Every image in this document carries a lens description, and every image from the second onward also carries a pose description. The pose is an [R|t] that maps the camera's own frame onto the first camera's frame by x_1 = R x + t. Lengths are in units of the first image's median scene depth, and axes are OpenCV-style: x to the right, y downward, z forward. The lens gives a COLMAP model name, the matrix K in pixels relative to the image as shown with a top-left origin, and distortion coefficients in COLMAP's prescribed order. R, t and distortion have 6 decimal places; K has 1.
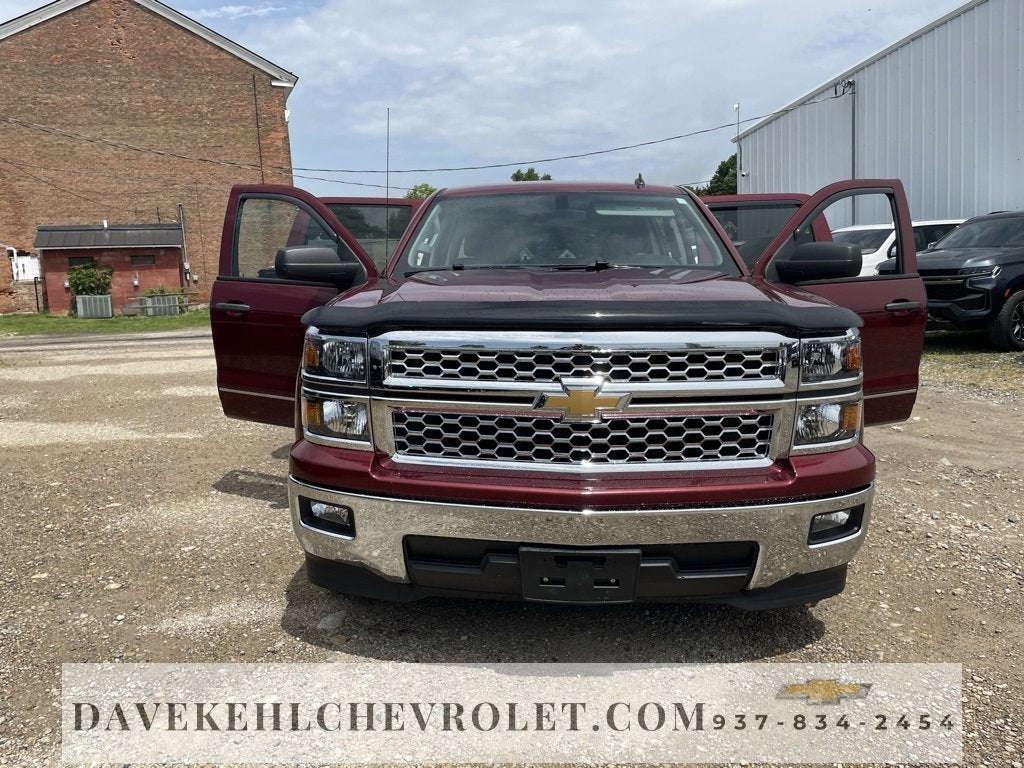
lens RADIAL K [[758.5, 0, 508.1], [0, 758.5, 376.9], [0, 0, 1]] dist [0.092608, -0.116523]
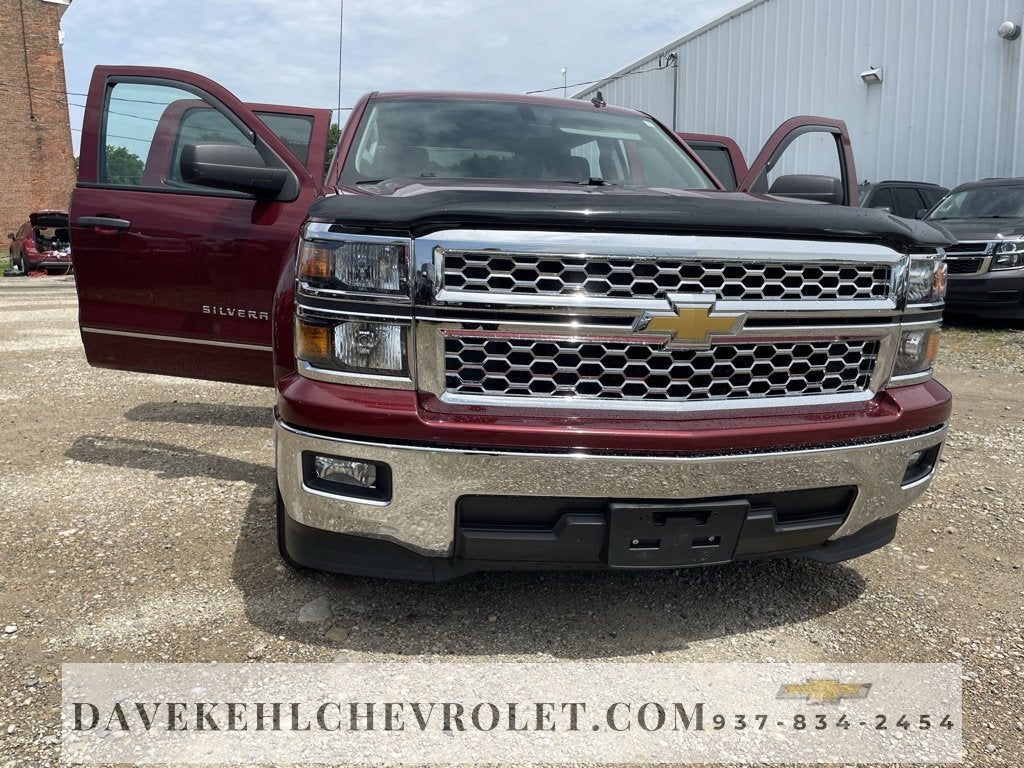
lens RADIAL K [[761.8, 0, 504.3], [0, 761.8, 382.1], [0, 0, 1]] dist [0.088937, -0.120387]
pose [[0.969484, -0.009036, 0.244988, -0.265183], [-0.003224, 0.998764, 0.049595, 0.049755], [-0.245134, -0.048871, 0.968257, 0.227424]]
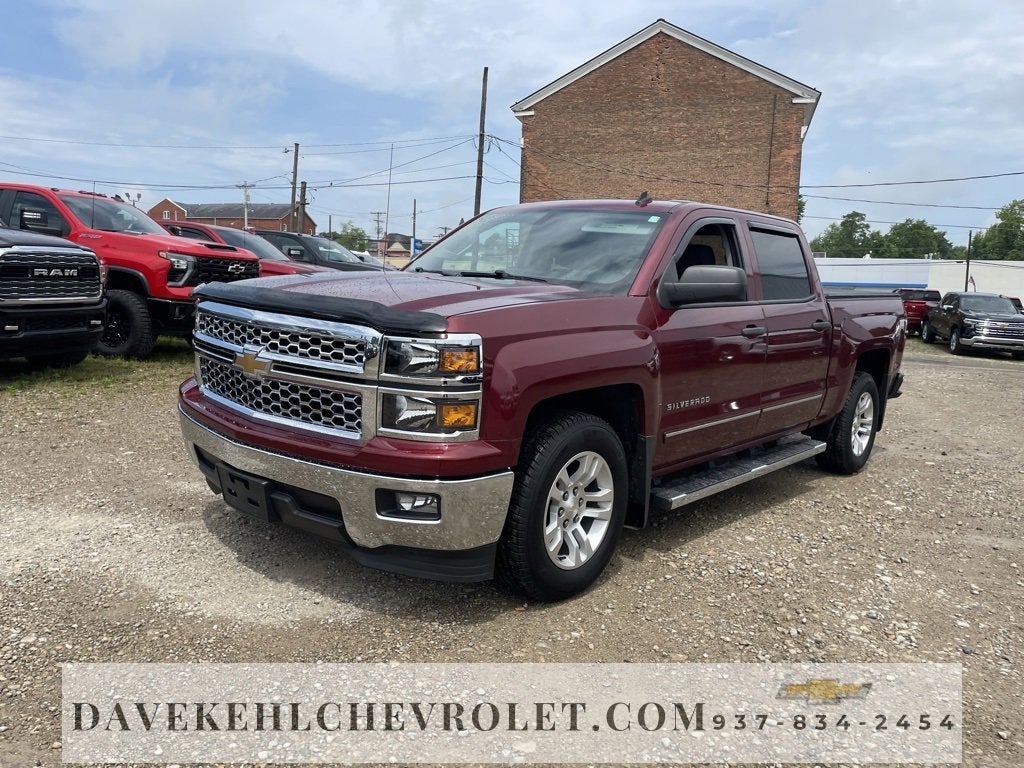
lens RADIAL K [[758.5, 0, 508.1], [0, 758.5, 376.9], [0, 0, 1]] dist [0.092608, -0.116523]
pose [[0.767189, 0.142050, -0.625494, 1.159194], [-0.155206, 0.987302, 0.033851, -0.052465], [0.622360, 0.071111, 0.779494, 0.202799]]
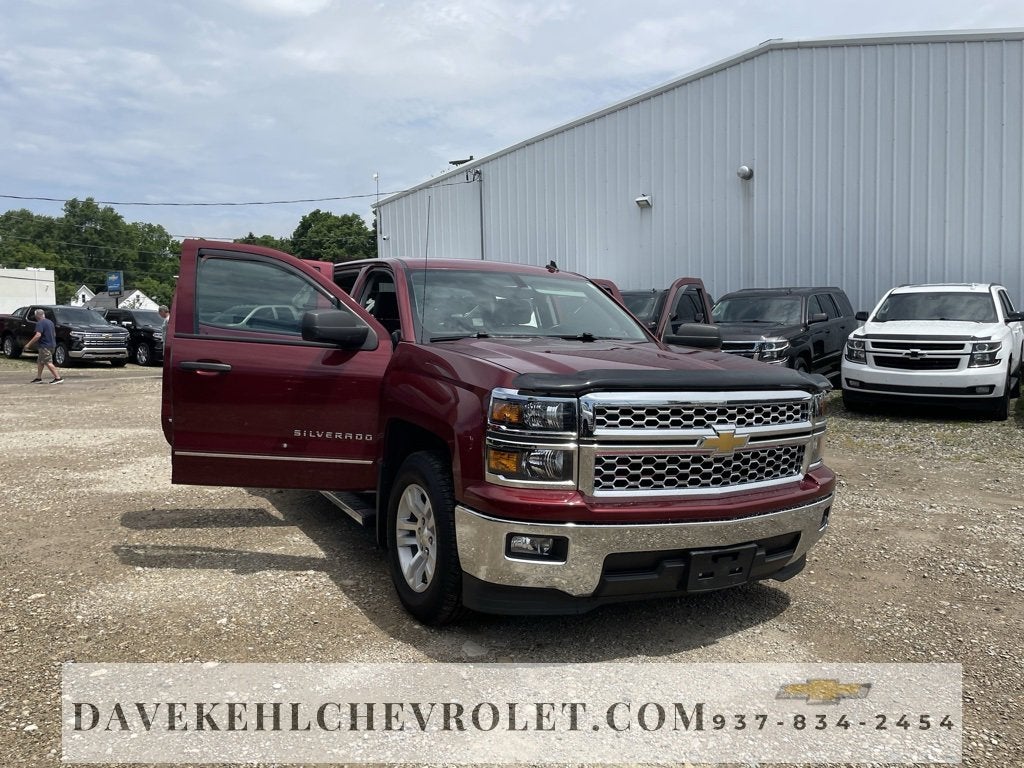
lens RADIAL K [[761.8, 0, 504.3], [0, 761.8, 382.1], [0, 0, 1]] dist [0.088937, -0.120387]
pose [[0.861398, -0.003034, 0.507922, -0.869254], [0.032864, 0.998220, -0.049773, -0.017867], [-0.506867, 0.059567, 0.859964, -0.016858]]
